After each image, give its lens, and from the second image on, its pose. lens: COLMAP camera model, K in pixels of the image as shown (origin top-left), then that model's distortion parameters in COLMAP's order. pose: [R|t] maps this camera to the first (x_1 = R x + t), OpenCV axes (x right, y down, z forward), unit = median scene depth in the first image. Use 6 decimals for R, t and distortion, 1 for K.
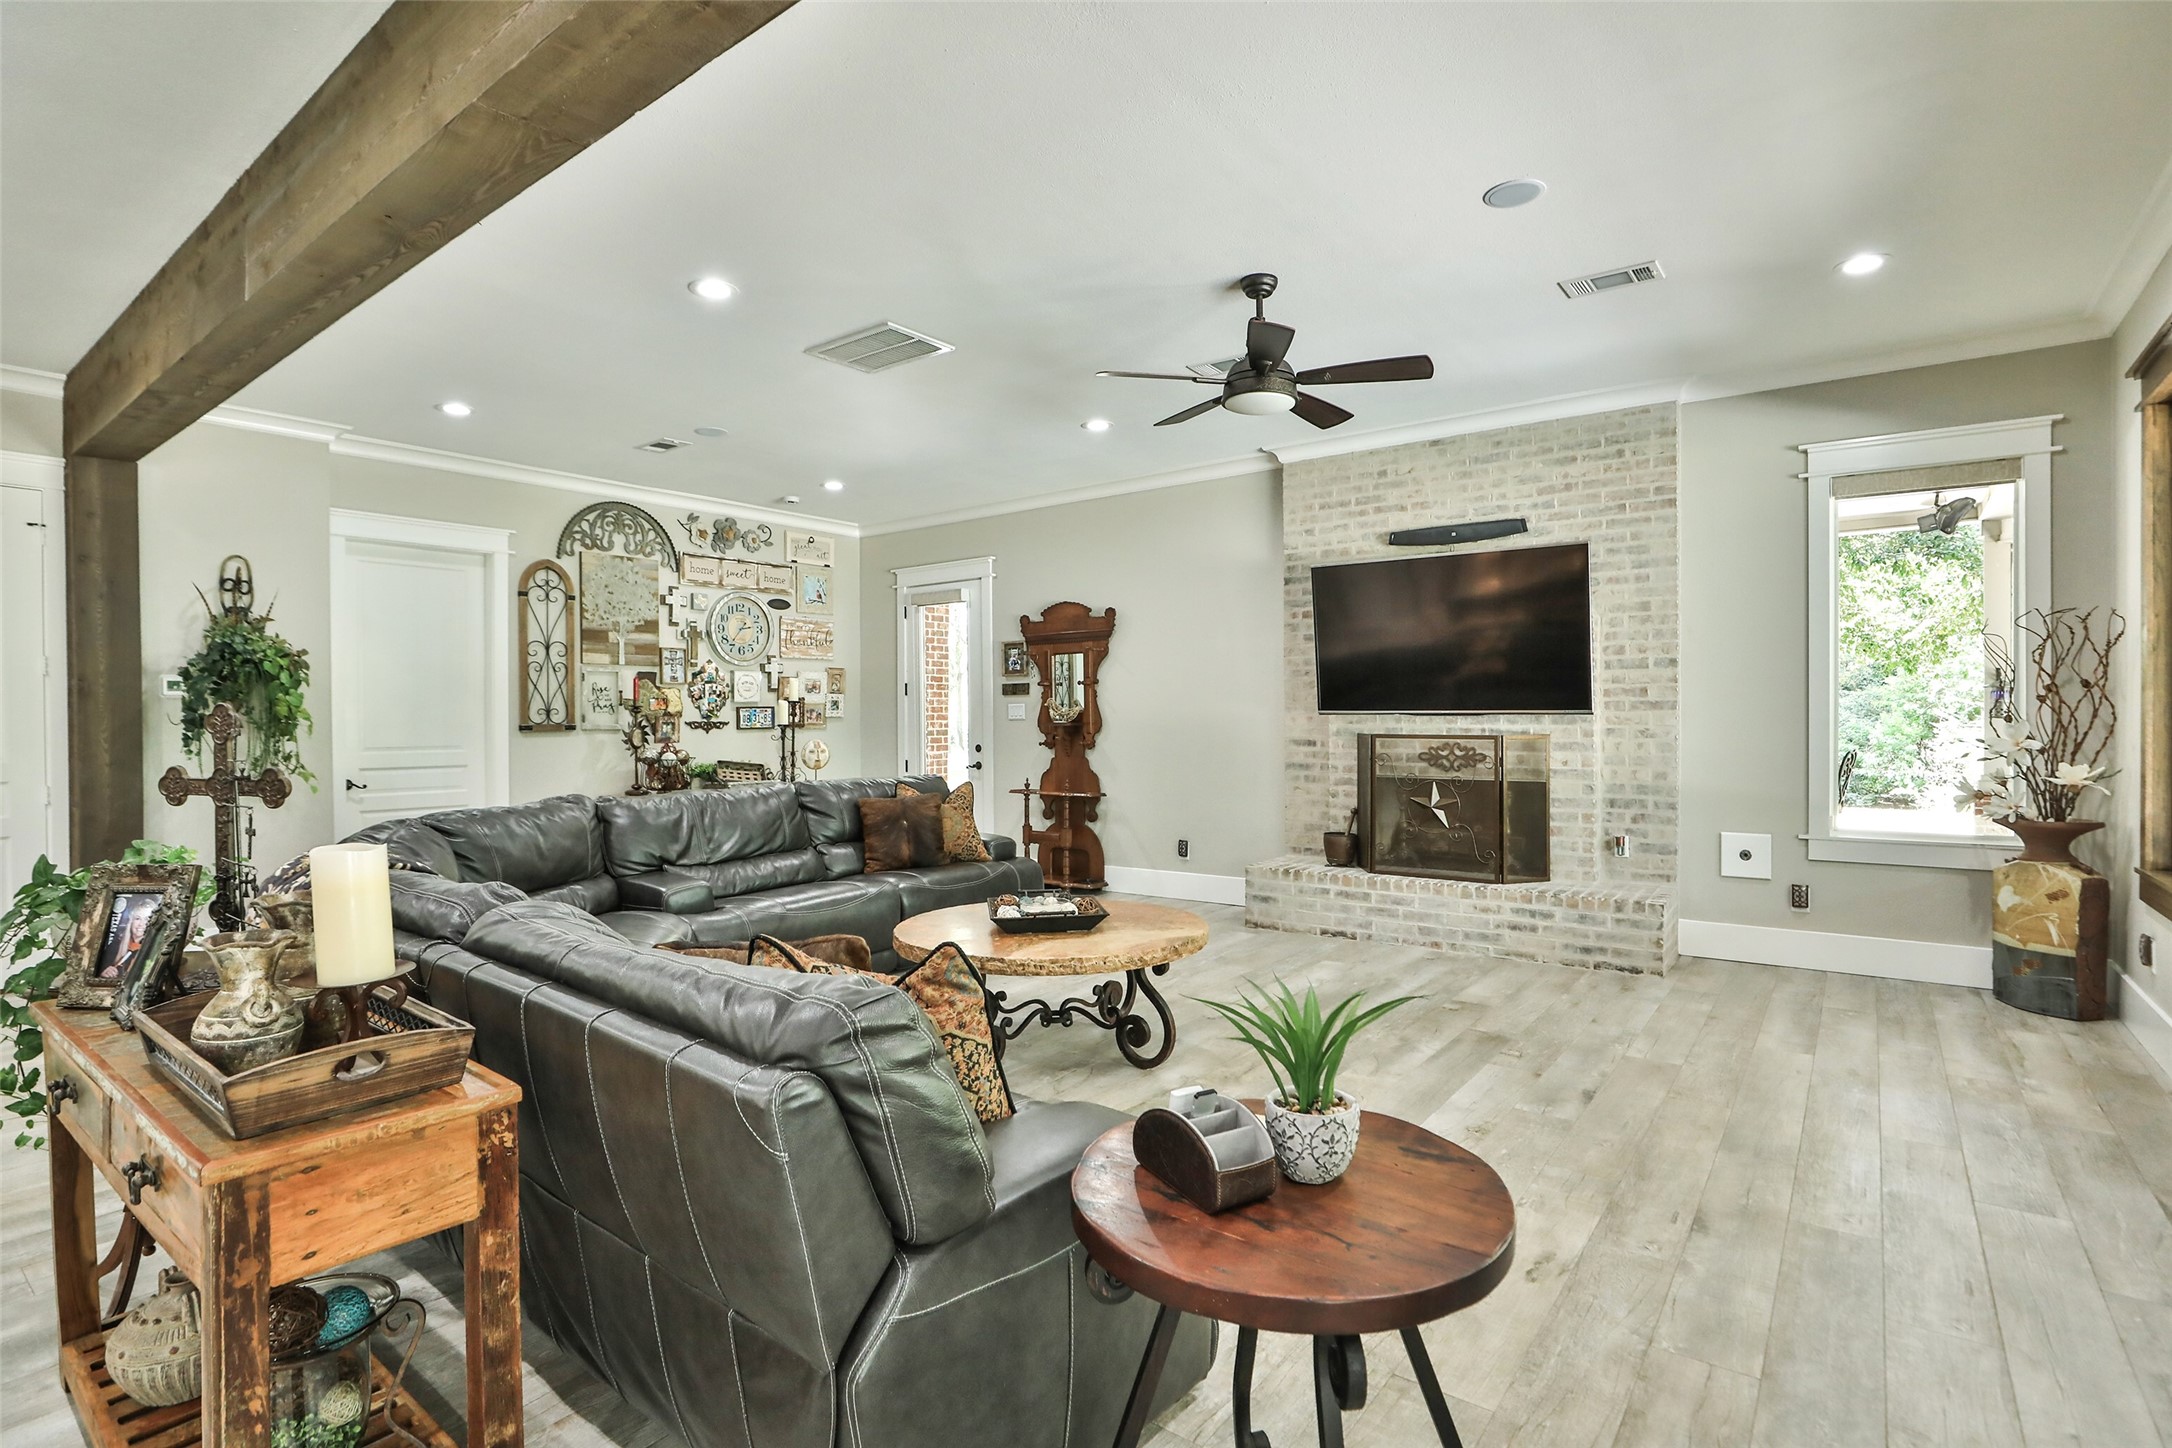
lens RADIAL K [[1039.8, 0, 1082.6], [0, 1039.8, 723.4], [0, 0, 1]] dist [-0.022036, 0.000085]
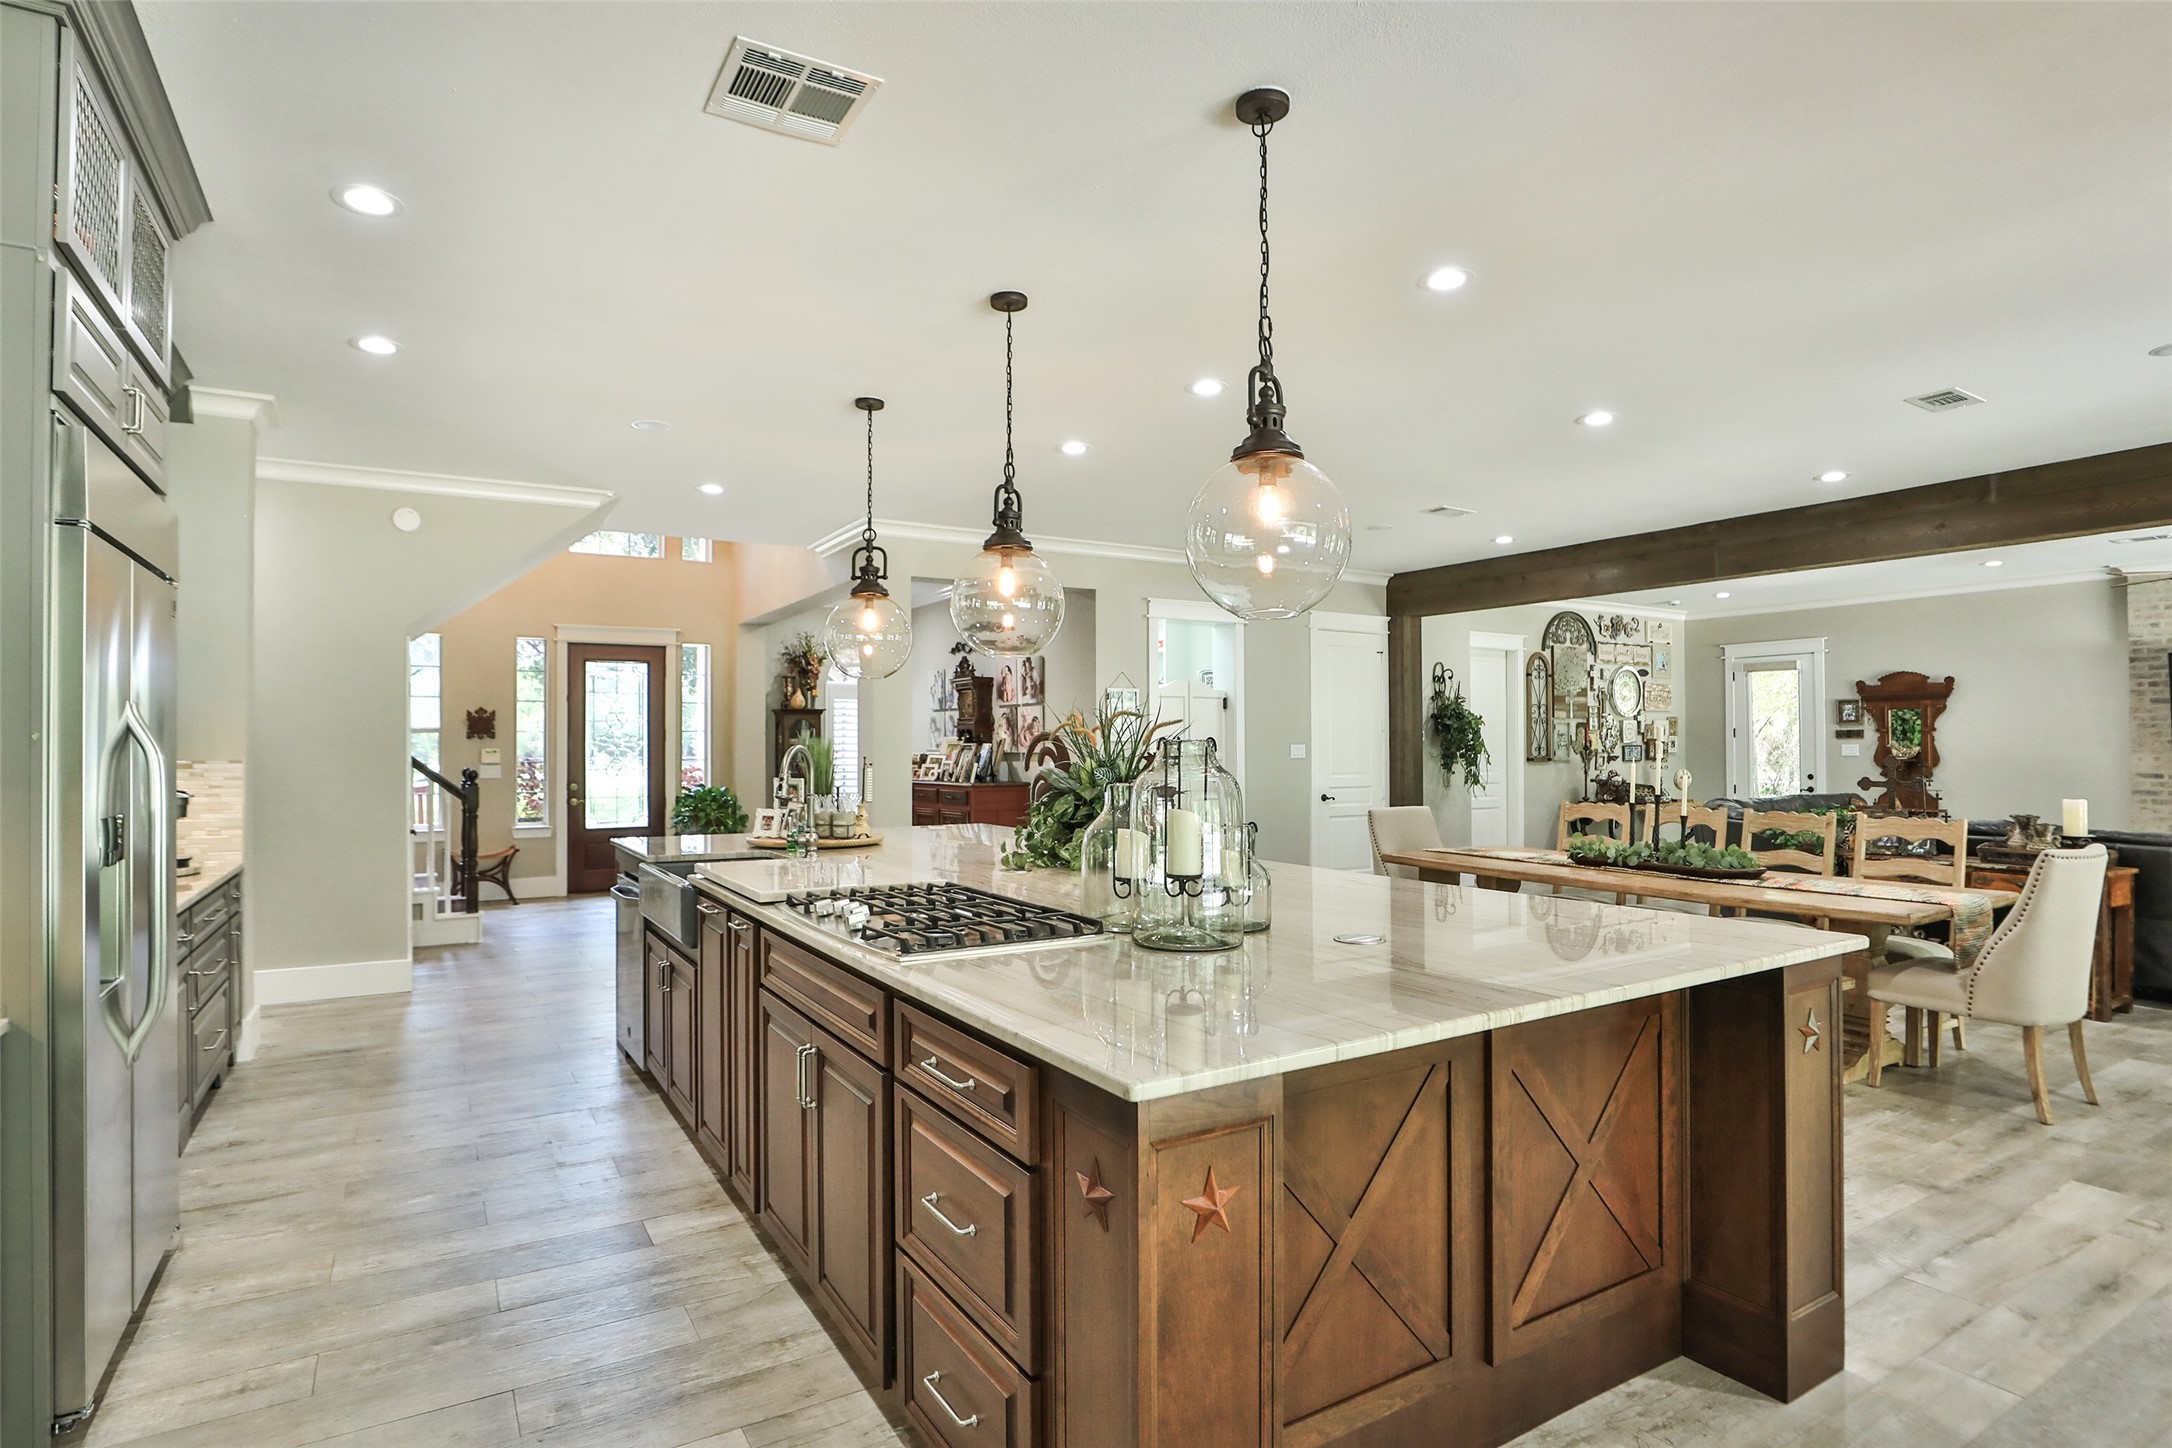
lens RADIAL K [[1112.9, 0, 1089.7], [0, 1112.9, 733.9], [0, 0, 1]] dist [-0.017830, -0.000062]
pose [[0.937379, 0.002778, -0.348299, -0.527951], [-0.008392, 0.999858, -0.014610, -0.003741], [0.348209, 0.016618, 0.937270, -0.755877]]
